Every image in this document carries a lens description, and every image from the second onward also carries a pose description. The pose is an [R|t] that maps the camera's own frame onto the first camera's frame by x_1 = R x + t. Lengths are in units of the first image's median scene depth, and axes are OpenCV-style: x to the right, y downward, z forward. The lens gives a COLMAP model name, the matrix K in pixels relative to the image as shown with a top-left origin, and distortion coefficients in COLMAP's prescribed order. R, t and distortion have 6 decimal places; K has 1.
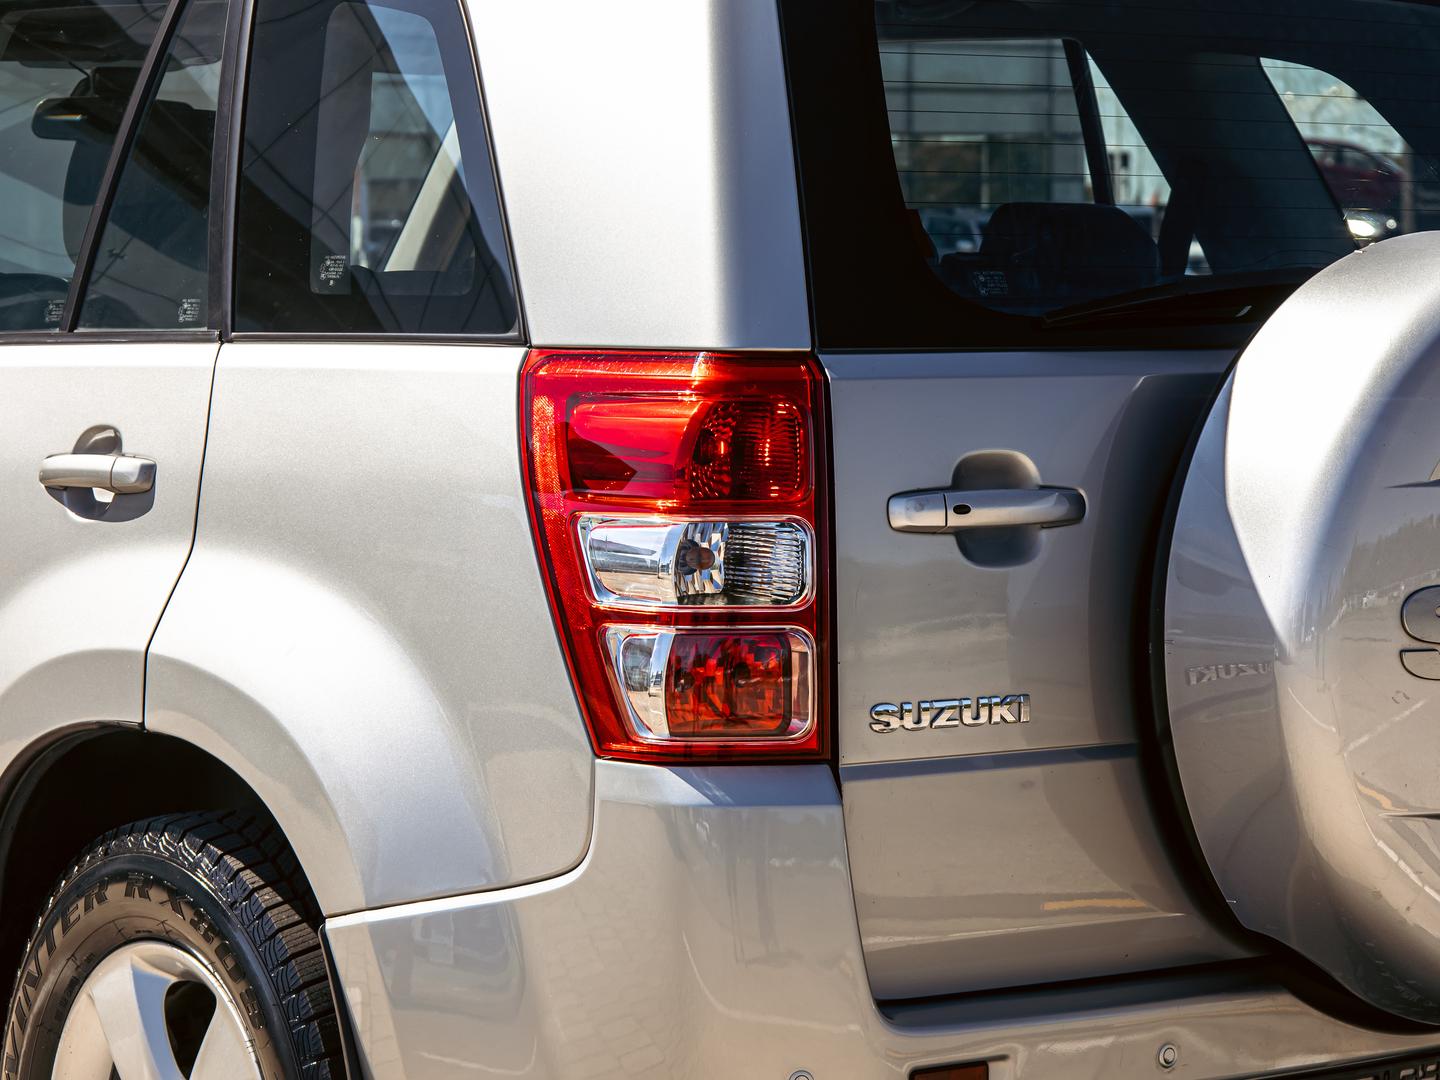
lens RADIAL K [[4119.1, 0, 720.0], [0, 4119.1, 540.0], [0, 0, 1]] dist [-0.129732, 1.439201]
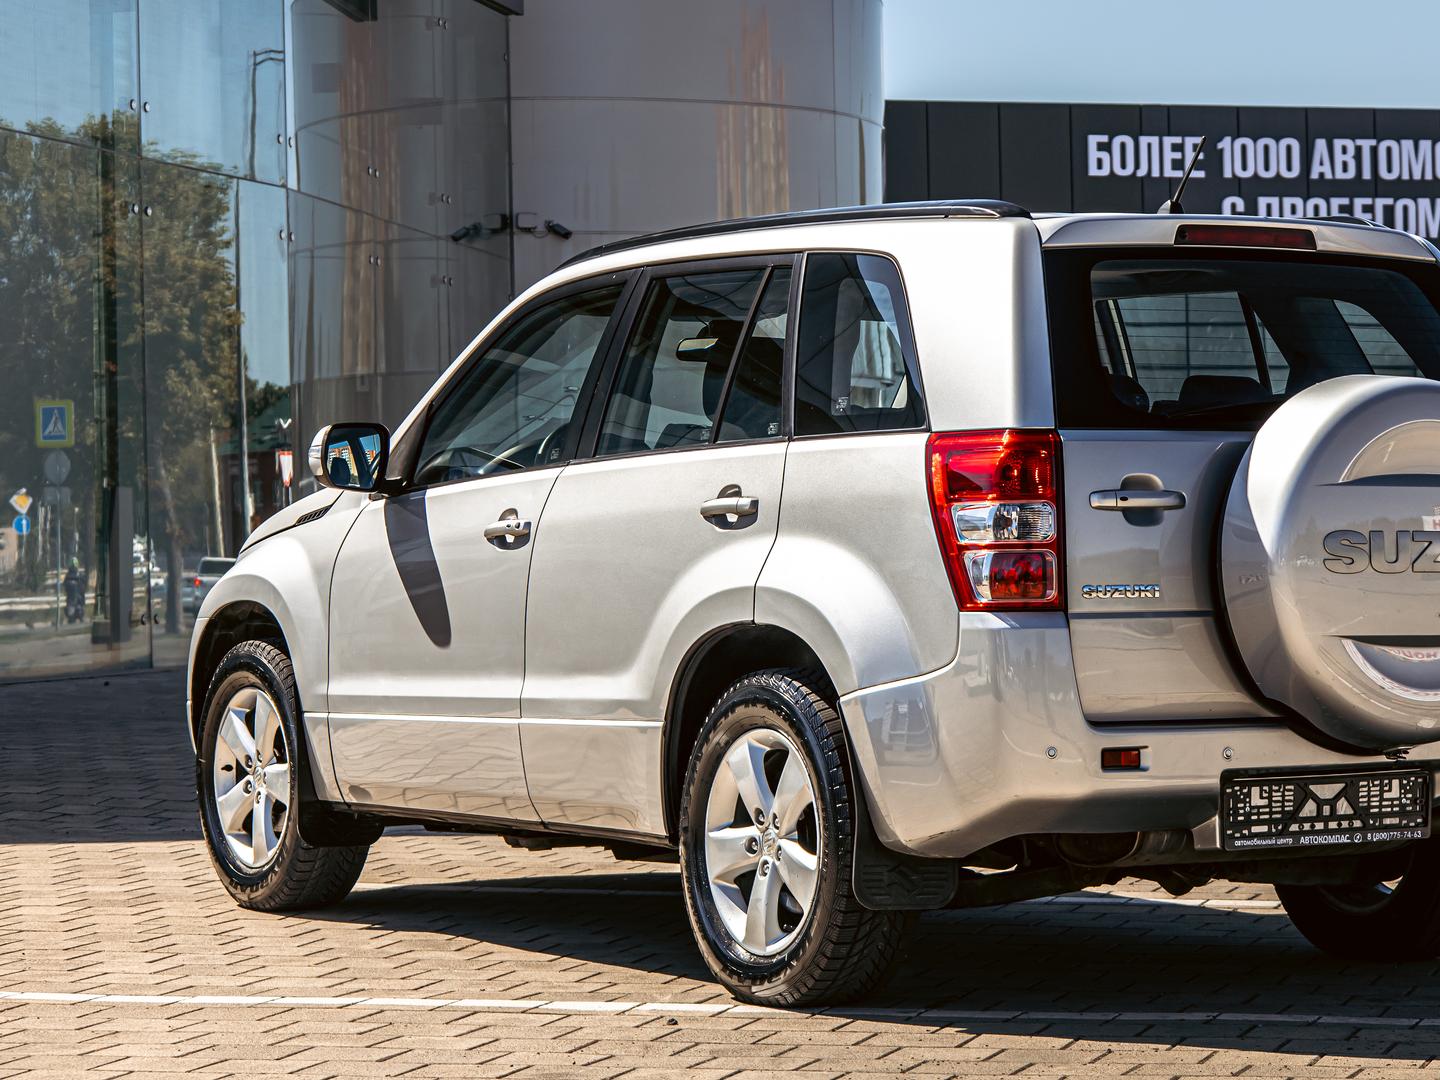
lens RADIAL K [[4119.1, 0, 720.0], [0, 4119.1, 540.0], [0, 0, 1]] dist [-0.129732, 1.439201]
pose [[0.991375, -0.013497, -0.130356, 0.129085], [0.004086, 0.997382, -0.072199, 0.170420], [0.130989, 0.071044, 0.988835, -1.192718]]
